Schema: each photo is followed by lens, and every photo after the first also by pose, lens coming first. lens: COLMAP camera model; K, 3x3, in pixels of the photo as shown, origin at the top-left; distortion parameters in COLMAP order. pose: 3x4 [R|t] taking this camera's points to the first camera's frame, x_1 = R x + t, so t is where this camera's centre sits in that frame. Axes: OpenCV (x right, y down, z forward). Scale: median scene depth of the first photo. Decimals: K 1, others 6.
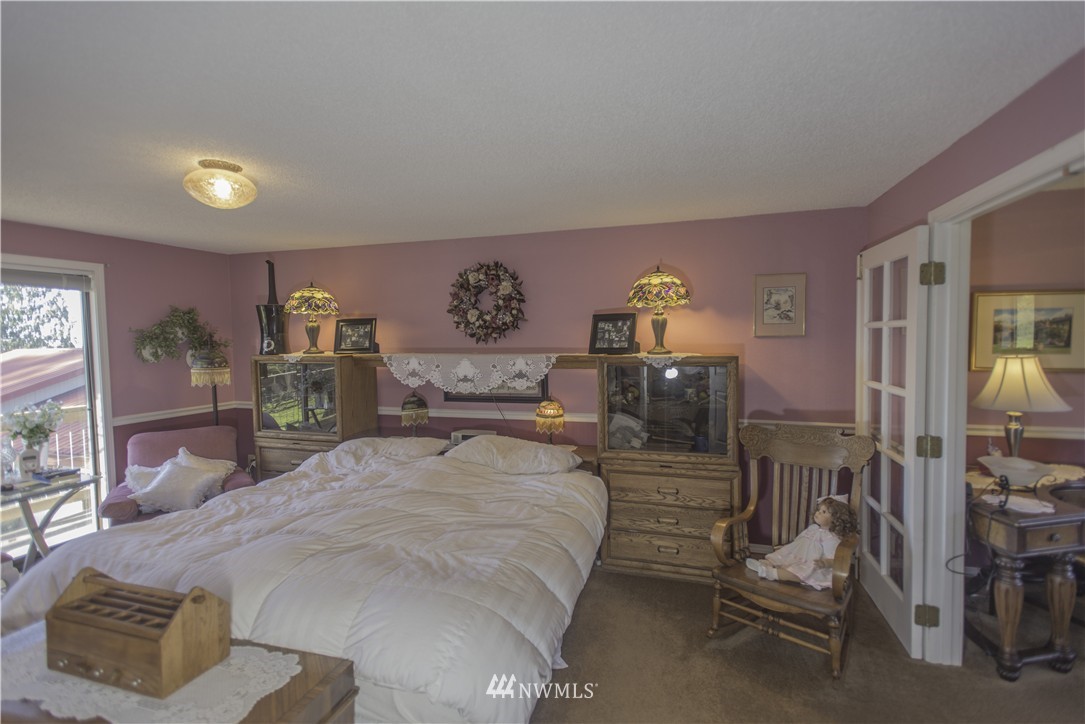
lens RADIAL K [[507.5, 0, 539.1], [0, 507.5, 360.5], [0, 0, 1]] dist [0.012226, -0.001048]
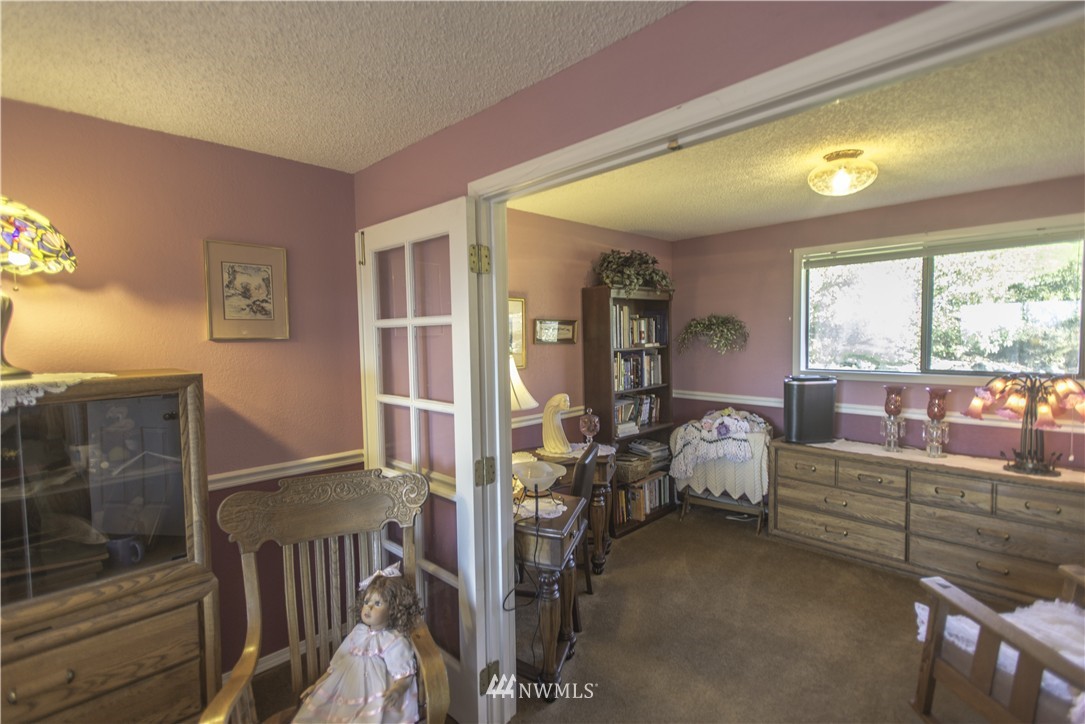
lens RADIAL K [[507.5, 0, 544.1], [0, 507.5, 358.7], [0, 0, 1]] dist [0.012226, -0.001048]
pose [[0.467495, -0.037483, 0.883201, 0.078096], [0.051767, 0.998547, 0.014977, -0.014393], [-0.882479, 0.038719, 0.468756, 0.420783]]
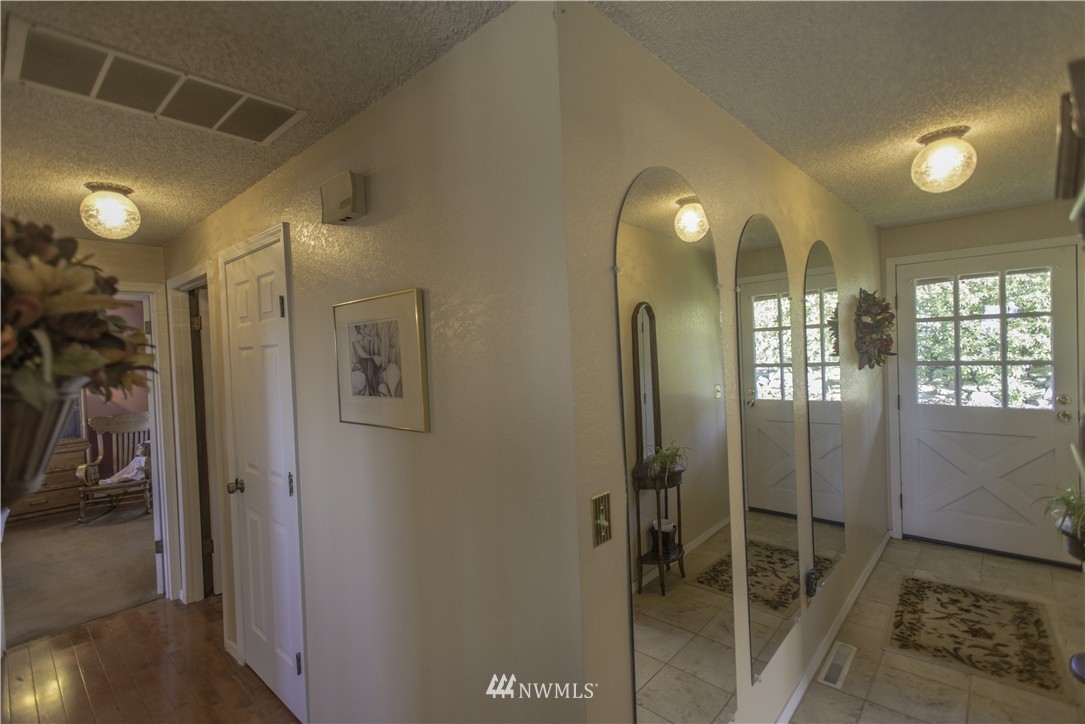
lens RADIAL K [[507.5, 0, 542.3], [0, 507.5, 359.8], [0, 0, 1]] dist [0.012226, -0.001048]
pose [[0.408956, -0.021778, 0.912294, -0.634249], [0.076809, 0.996989, -0.010631, 0.061773], [-0.909316, 0.074420, 0.409398, -1.295091]]
